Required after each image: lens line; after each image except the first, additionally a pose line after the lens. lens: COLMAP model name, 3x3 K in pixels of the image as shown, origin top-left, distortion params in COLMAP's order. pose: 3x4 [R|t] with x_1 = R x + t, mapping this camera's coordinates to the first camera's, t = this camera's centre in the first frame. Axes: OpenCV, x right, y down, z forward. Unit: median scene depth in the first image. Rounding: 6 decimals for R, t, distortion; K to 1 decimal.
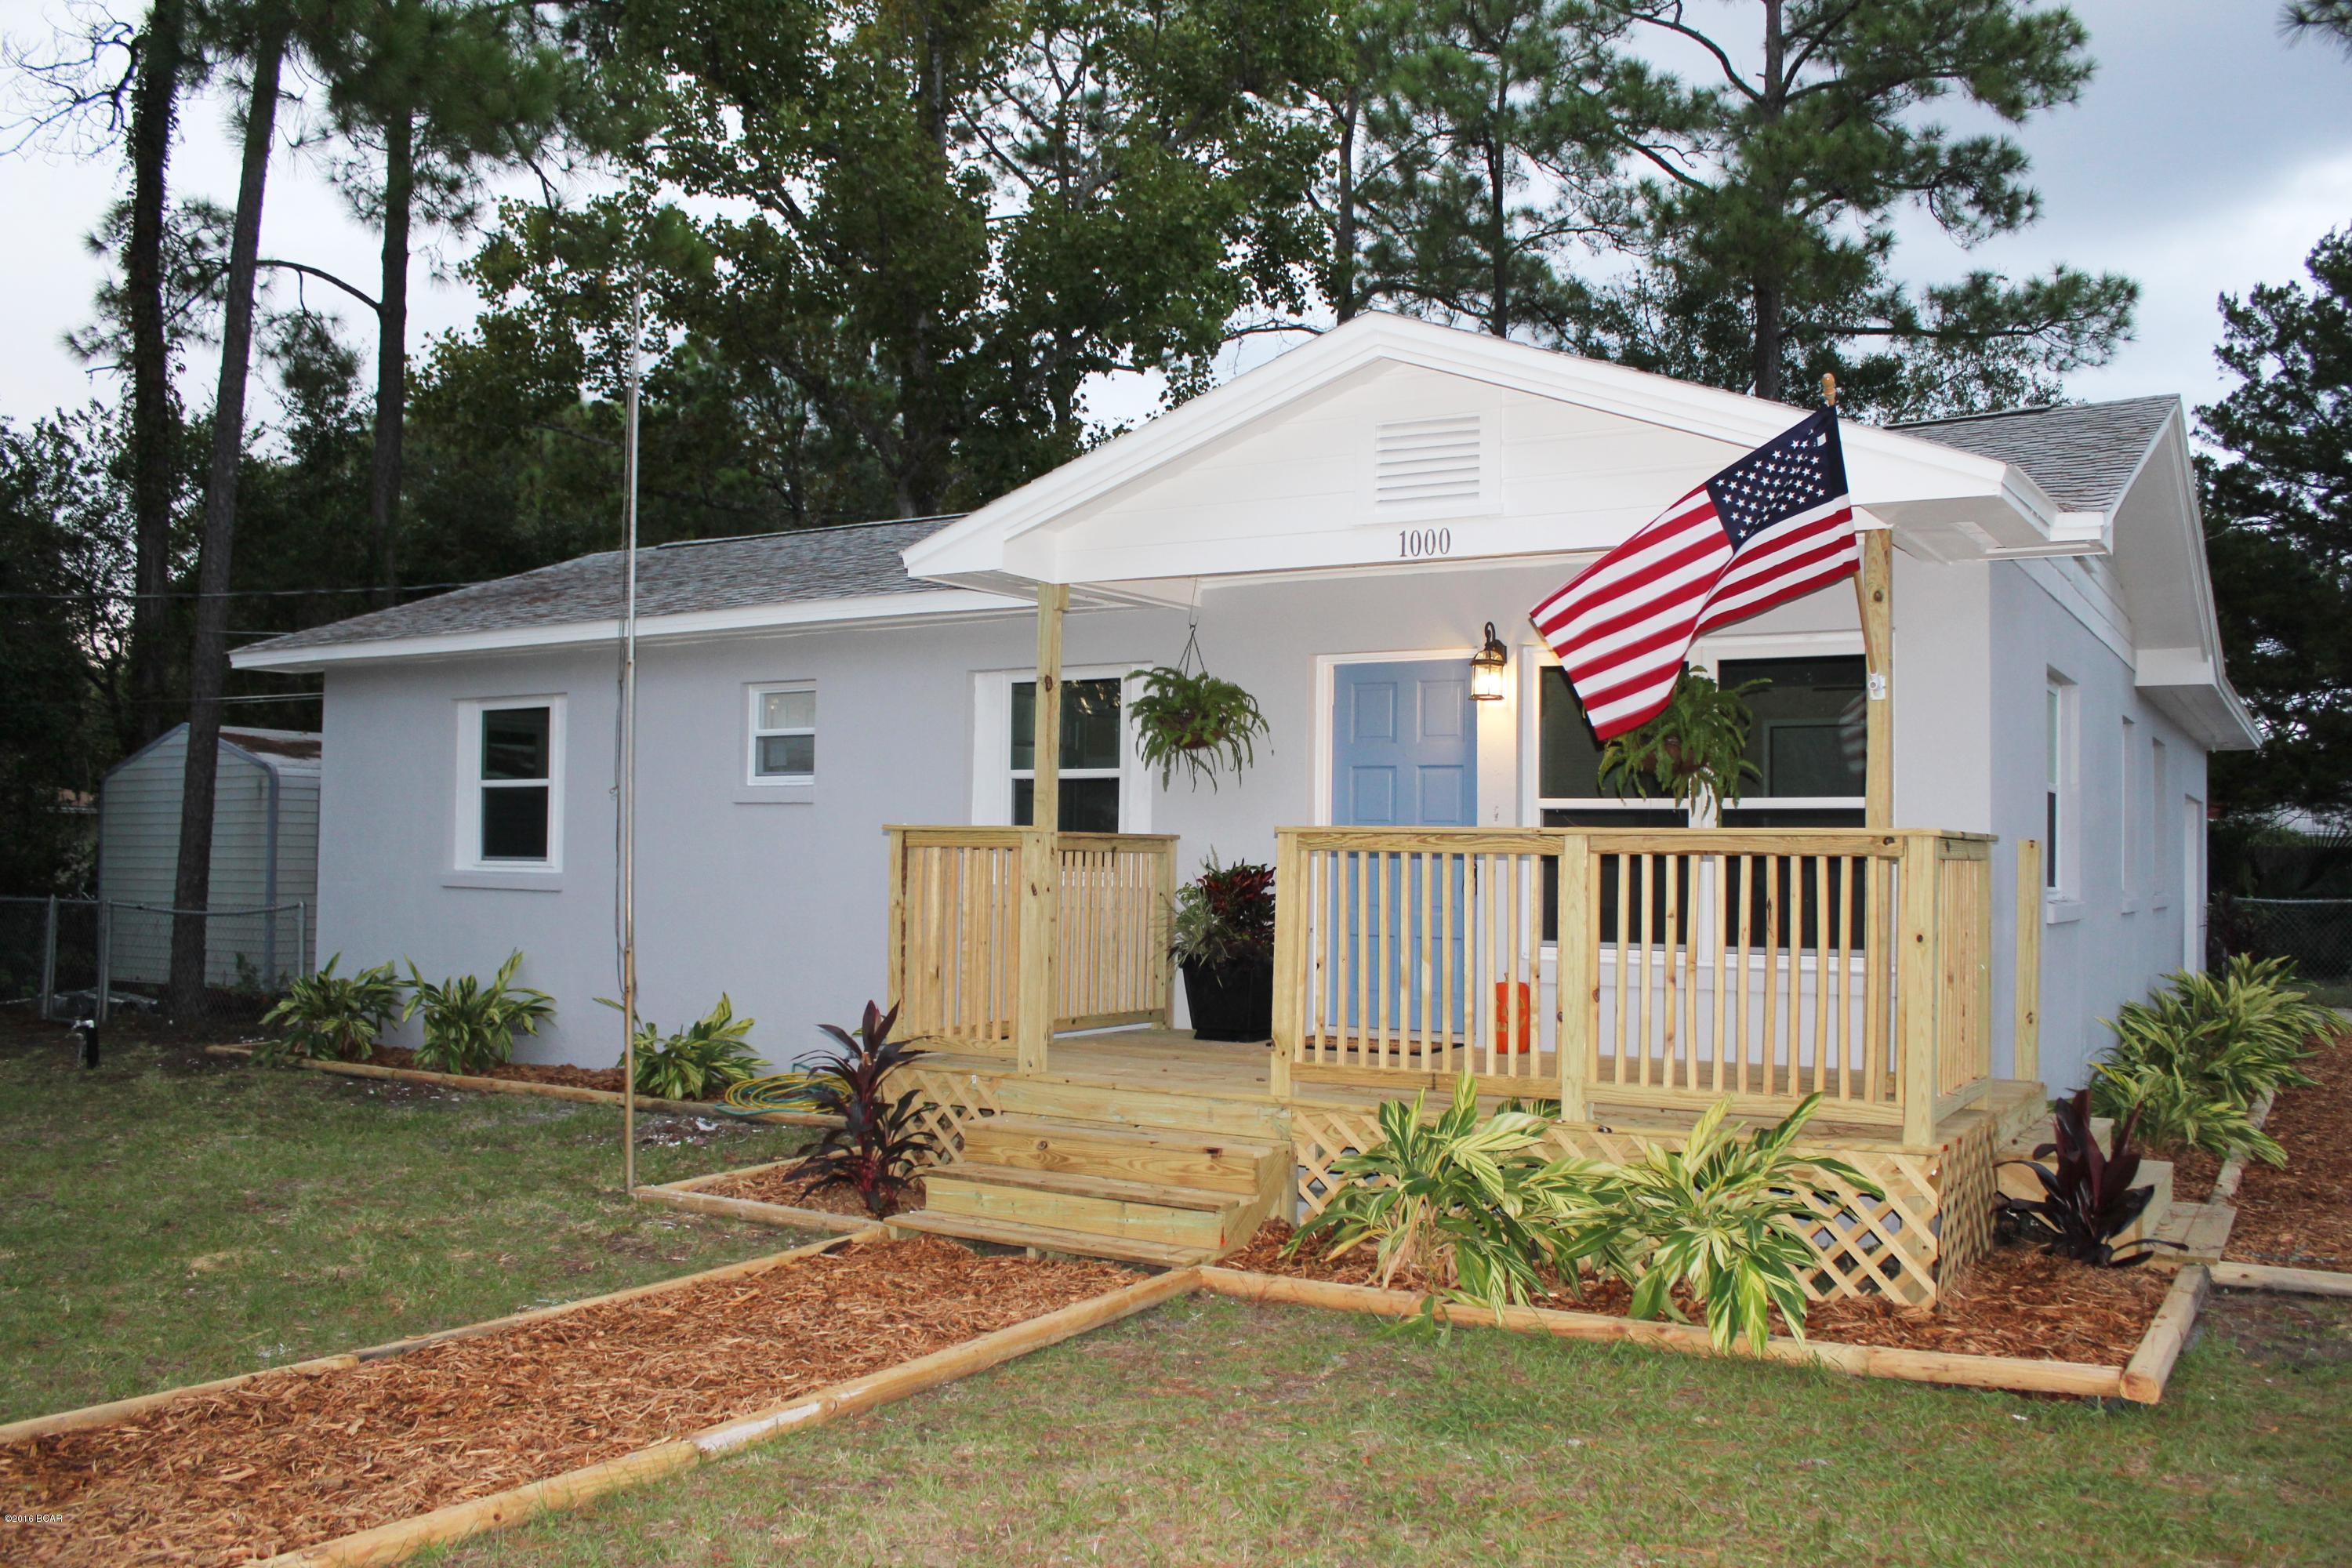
lens RADIAL K [[1994.8, 0, 1176.0], [0, 1994.8, 784.0], [0, 0, 1]] dist [-0.163531, 0.154510]
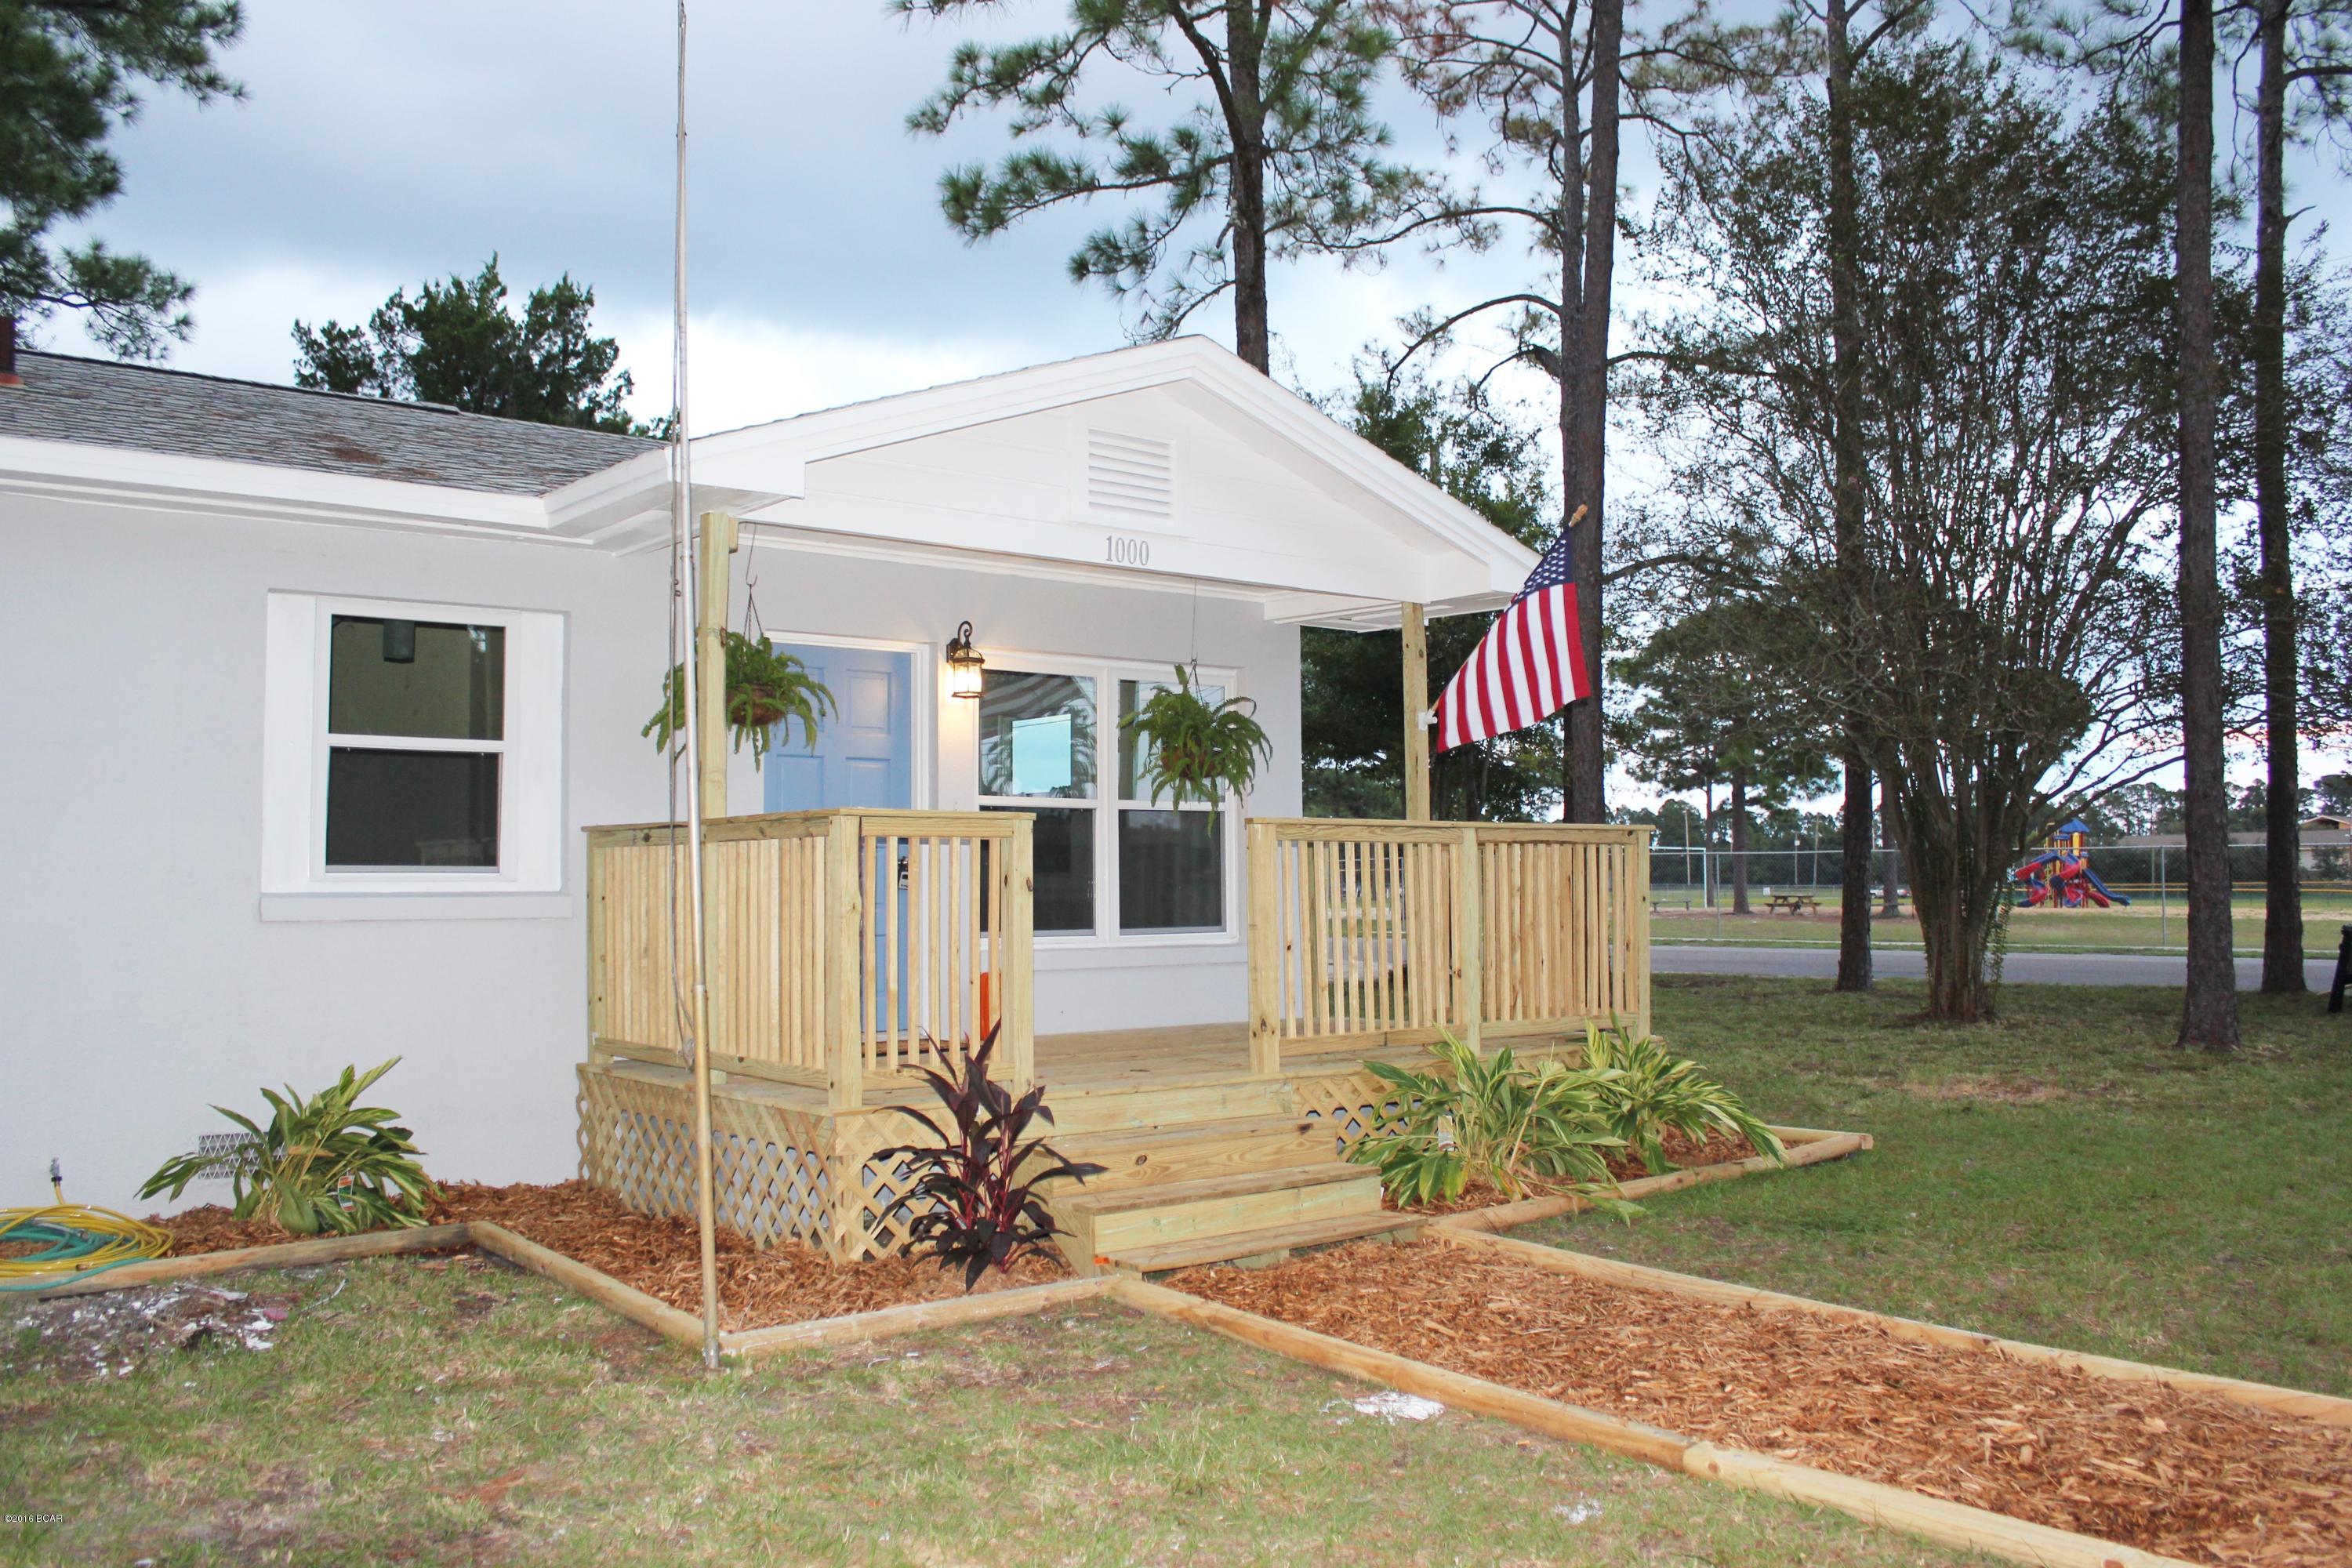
lens RADIAL K [[1994.8, 0, 1176.0], [0, 1994.8, 784.0], [0, 0, 1]] dist [-0.163531, 0.154510]
pose [[0.337695, 0.022638, 0.940983, -0.748579], [-0.015775, 0.999706, -0.018389, 0.018756], [-0.941124, -0.008634, 0.337953, 0.536807]]
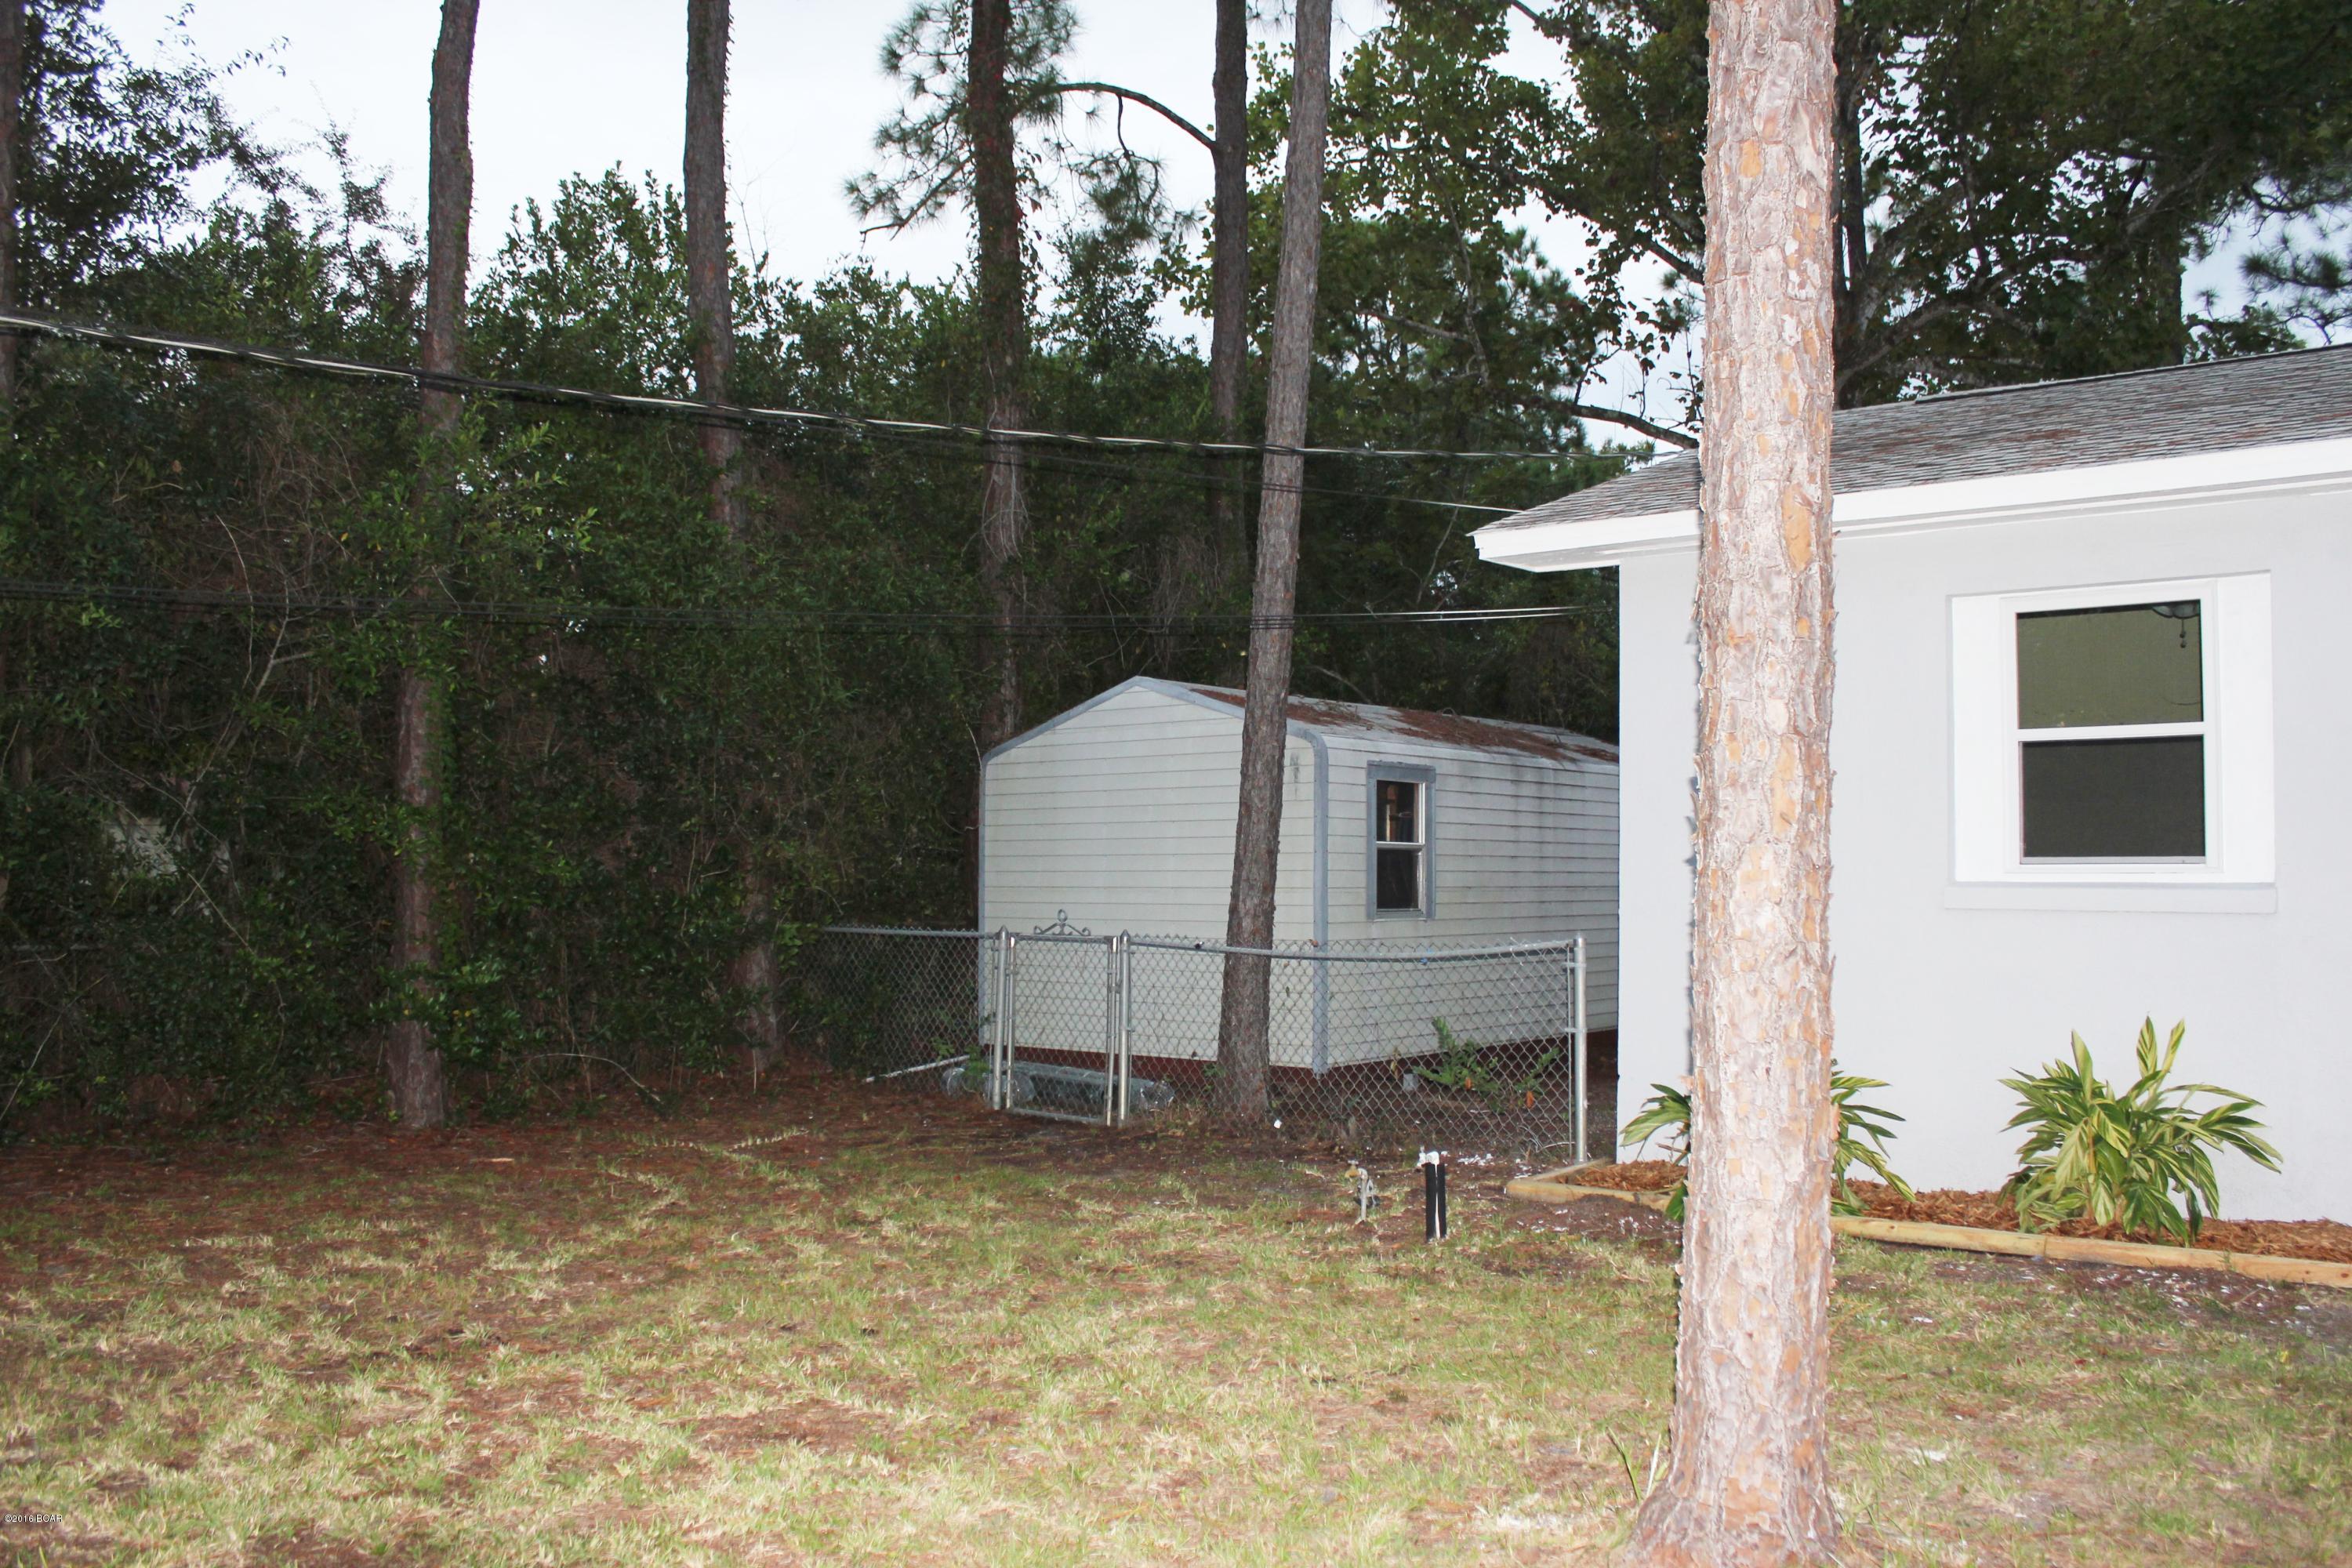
lens RADIAL K [[1994.8, 0, 1176.0], [0, 1994.8, 784.0], [0, 0, 1]] dist [-0.163531, 0.154510]
pose [[0.989895, -0.016581, -0.140828, -0.488785], [0.015496, 0.999841, -0.008795, 0.015848], [0.140951, 0.006523, 0.989995, 0.361138]]
